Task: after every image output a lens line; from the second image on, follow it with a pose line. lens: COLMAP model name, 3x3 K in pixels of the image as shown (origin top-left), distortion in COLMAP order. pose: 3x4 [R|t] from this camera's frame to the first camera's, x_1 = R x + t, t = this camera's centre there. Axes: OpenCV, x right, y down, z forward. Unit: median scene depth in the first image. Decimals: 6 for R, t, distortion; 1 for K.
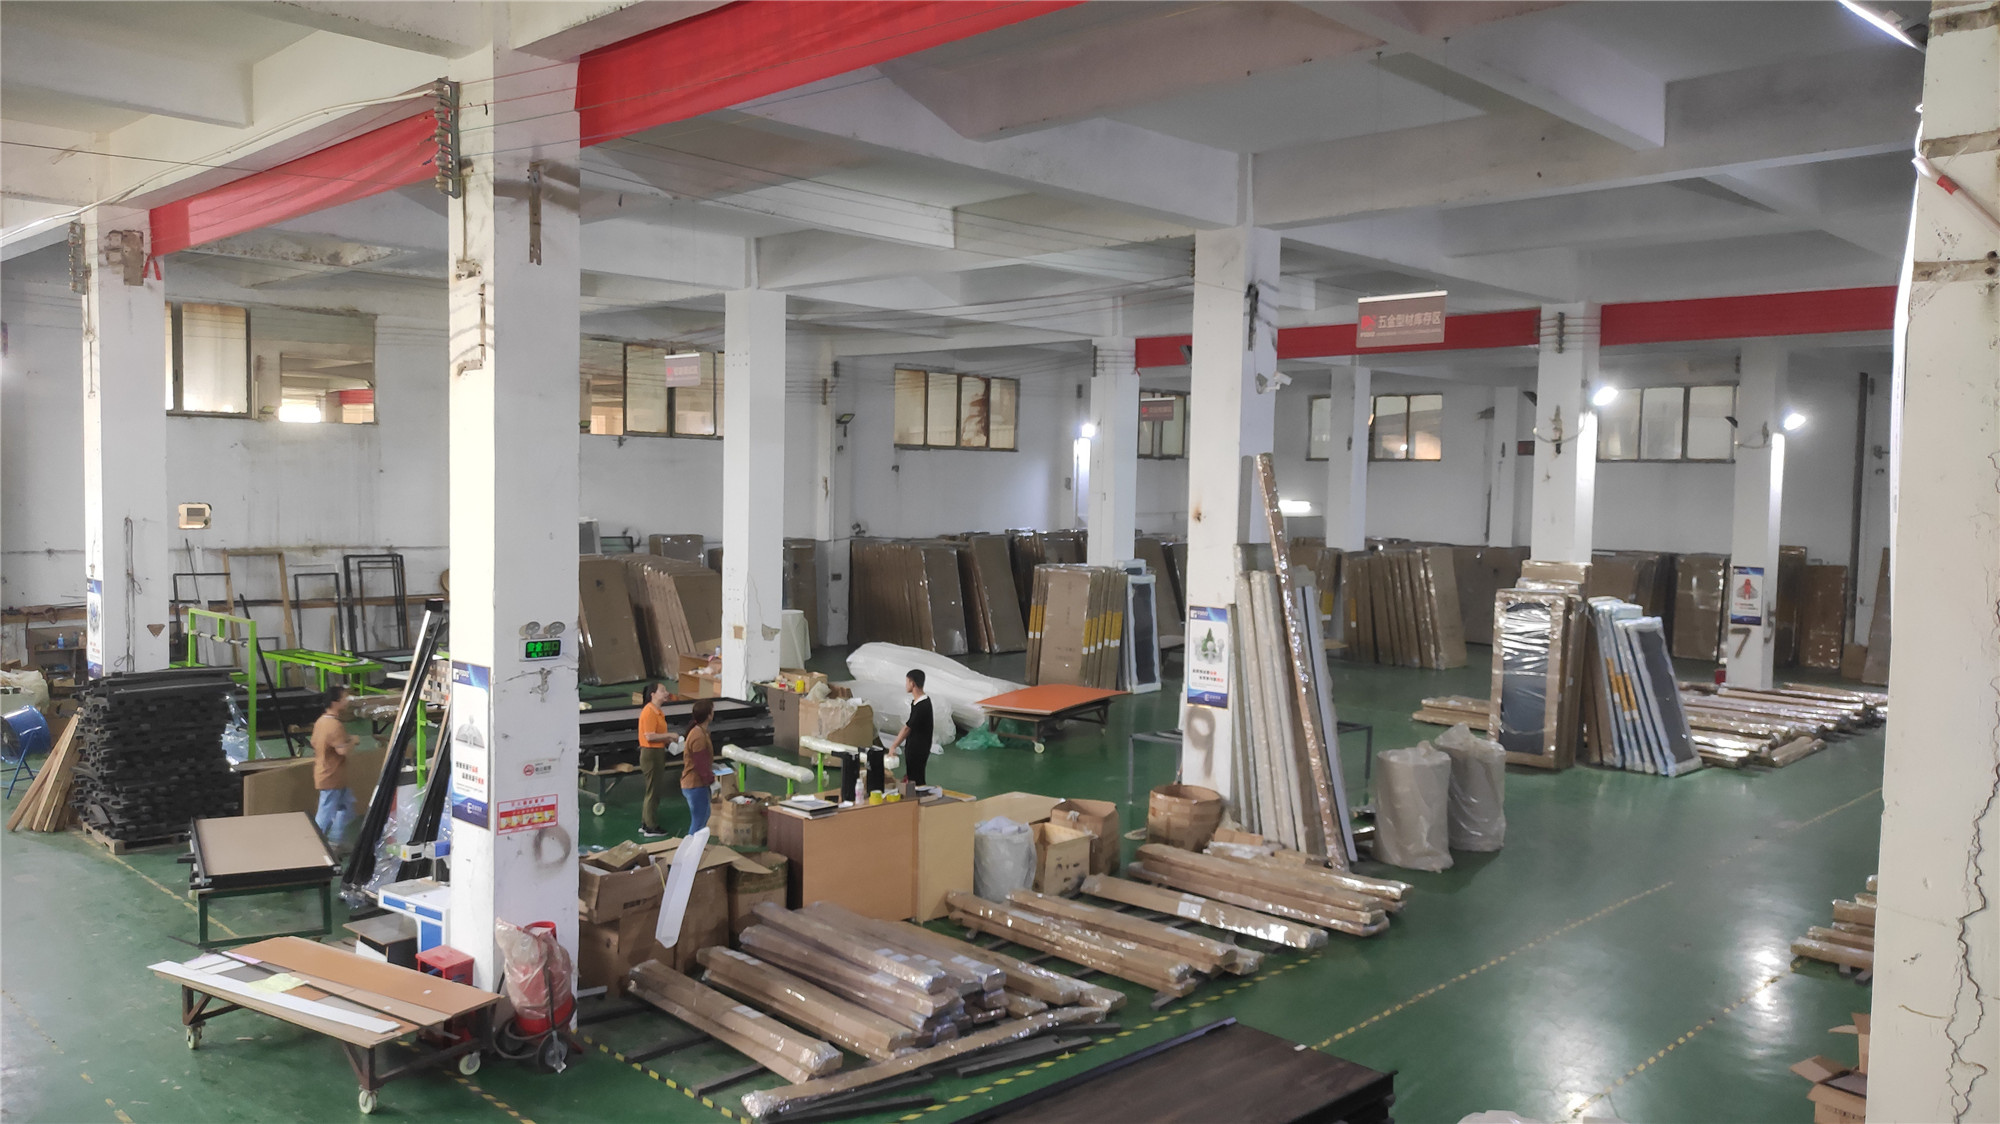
lens RADIAL K [[1480.0, 0, 1001.1], [0, 1480.0, 564.1], [0, 0, 1]] dist [0.061070, -0.069608]
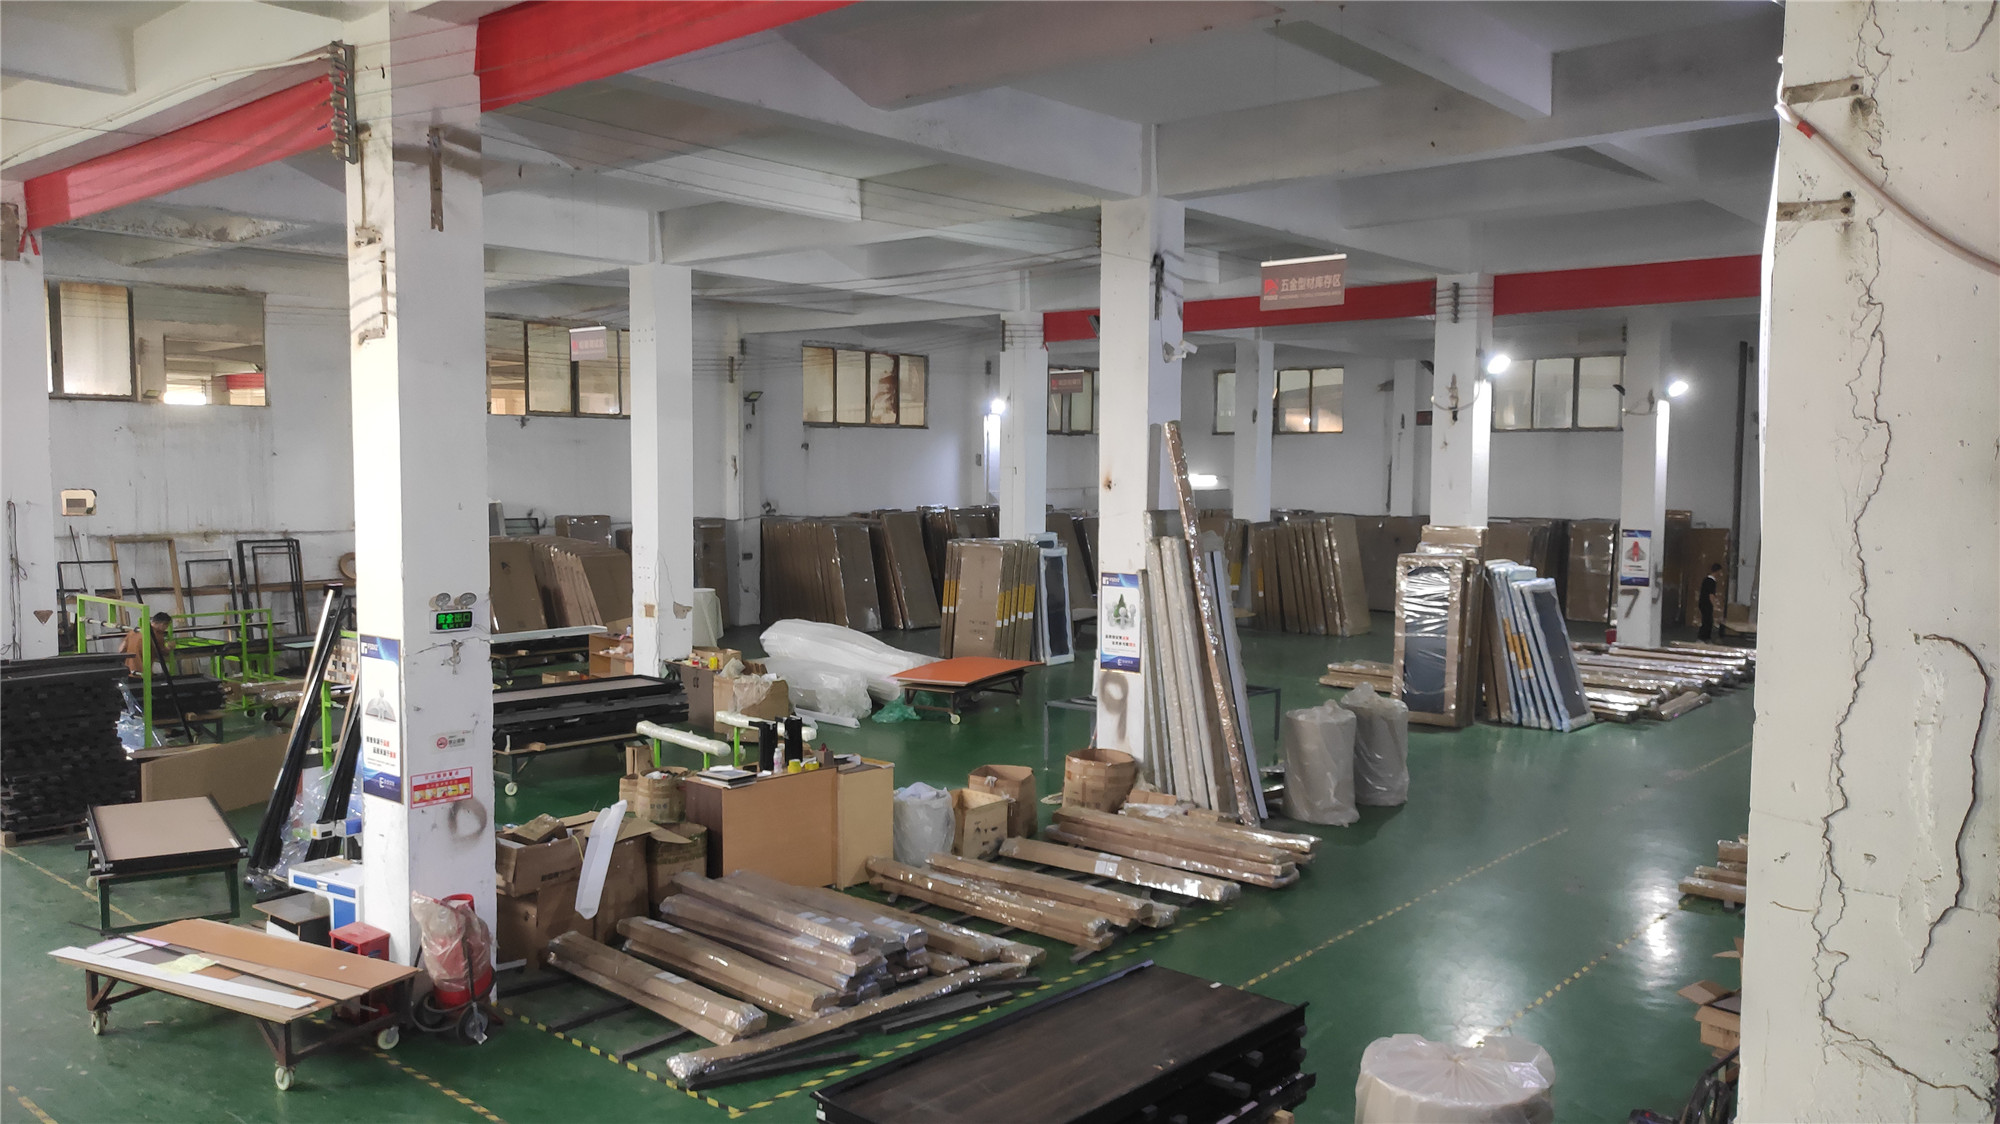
lens RADIAL K [[1480.0, 0, 1001.1], [0, 1480.0, 564.1], [0, 0, 1]] dist [0.061070, -0.069608]
pose [[0.998054, -0.017776, 0.059772, -0.001777], [0.017030, 0.999771, 0.012967, 0.007841], [-0.059989, -0.011923, 0.998128, -0.007230]]
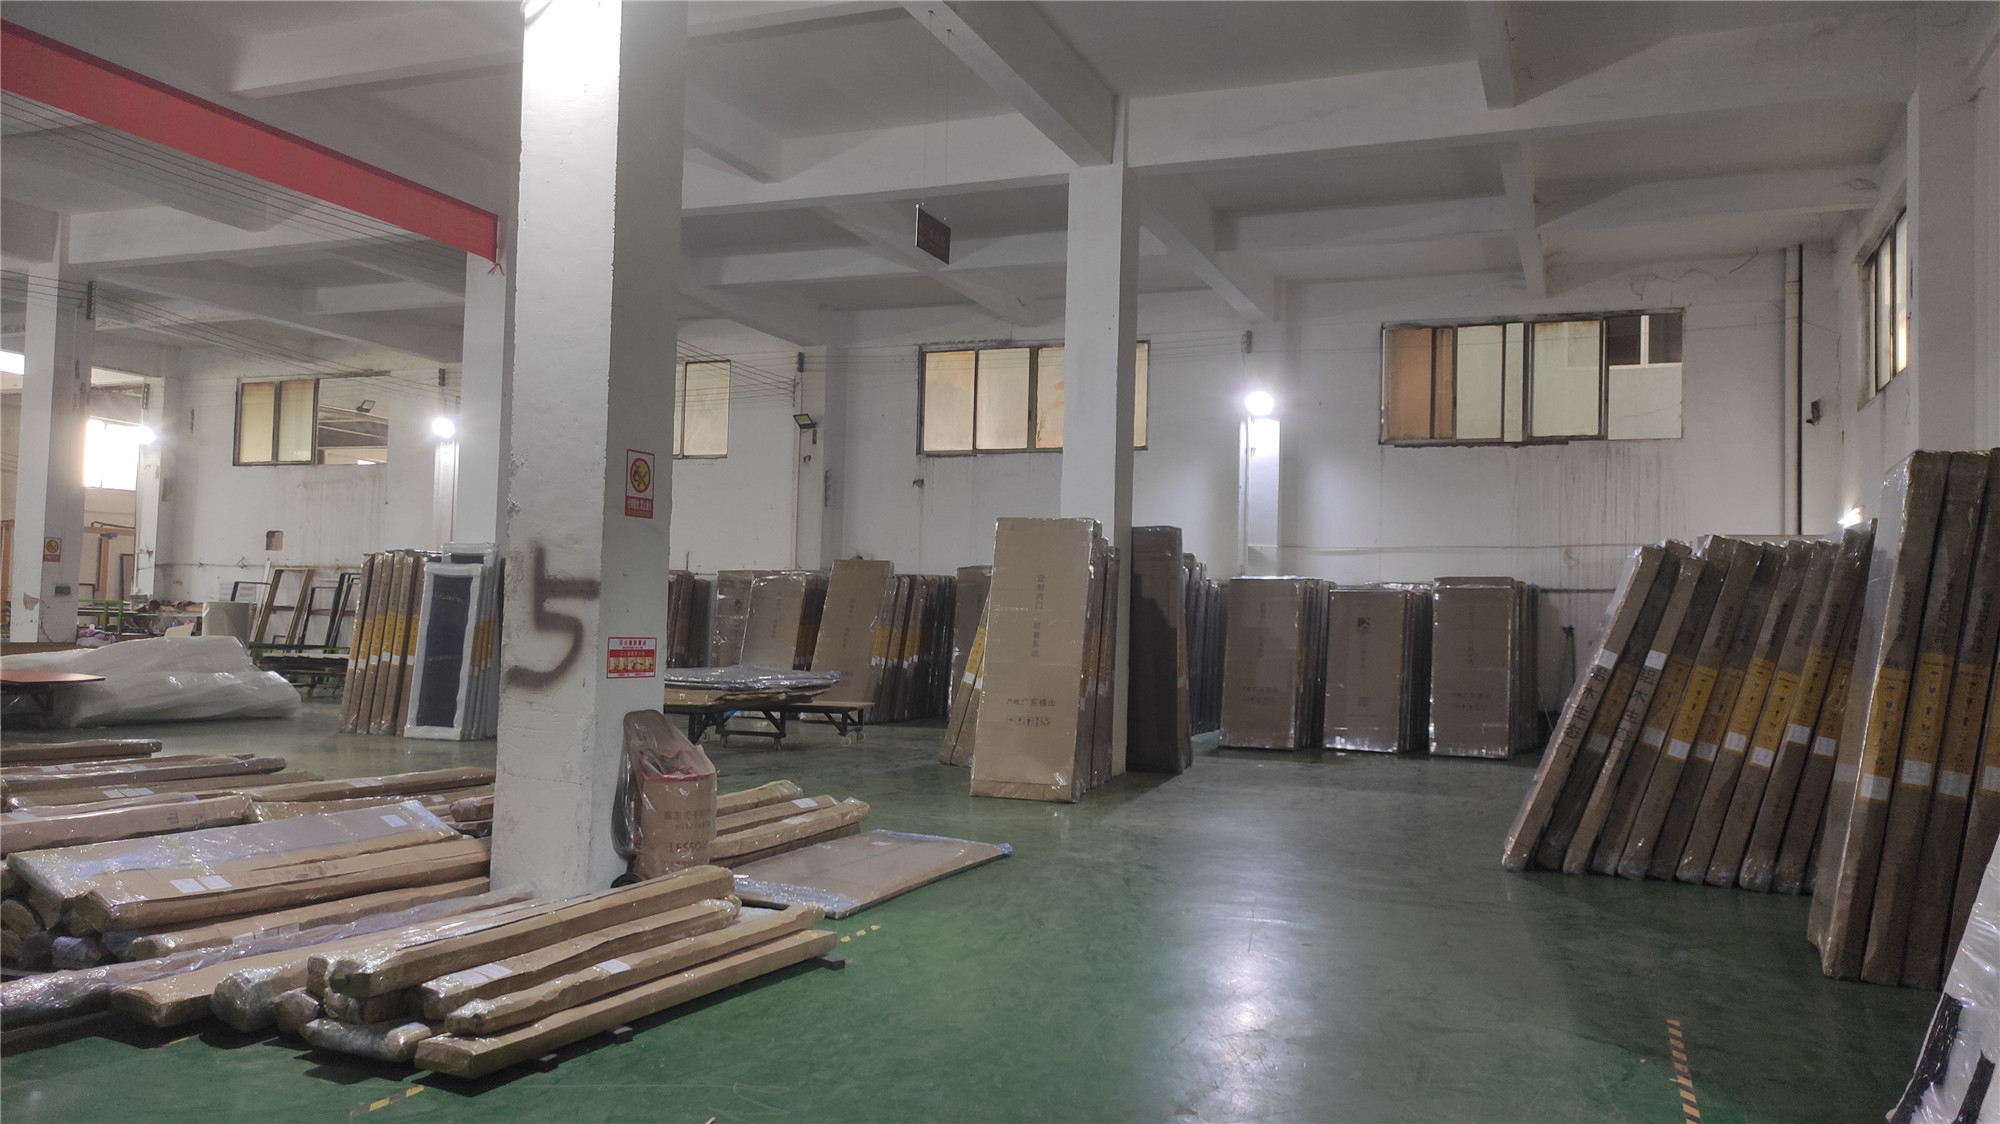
lens RADIAL K [[1480.0, 0, 1001.1], [0, 1480.0, 564.1], [0, 0, 1]] dist [0.061070, -0.069608]
pose [[0.370404, -0.051983, -0.927415, 1.317948], [-0.075134, 0.993484, -0.085694, 0.076129], [0.925827, 0.101422, 0.364085, 1.606157]]
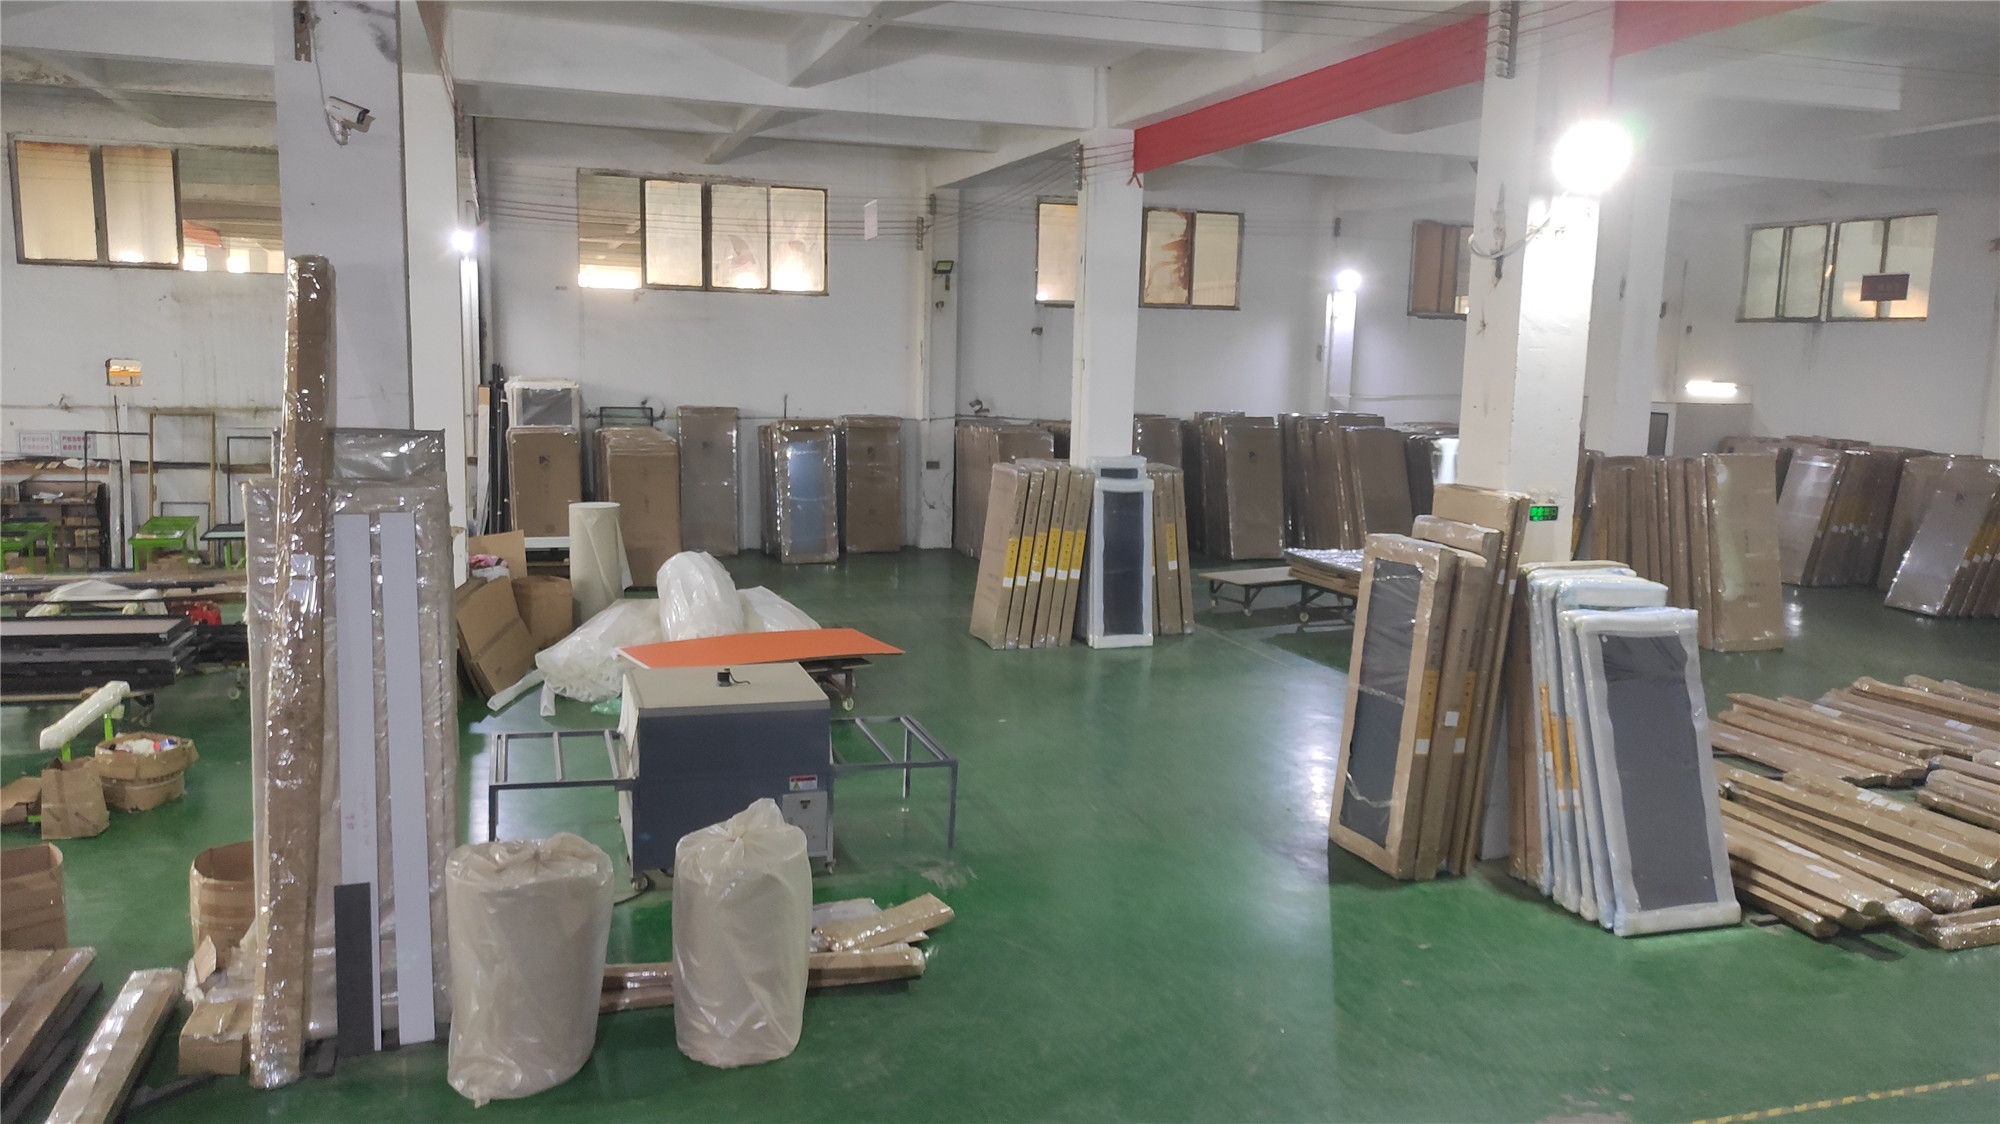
lens RADIAL K [[1480.0, 0, 1001.1], [0, 1480.0, 564.1], [0, 0, 1]] dist [0.061070, -0.069608]
pose [[0.882502, 0.071859, -0.464786, 0.601827], [-0.034761, 0.995521, 0.087913, -0.019637], [0.469022, -0.061427, 0.881048, 0.588013]]
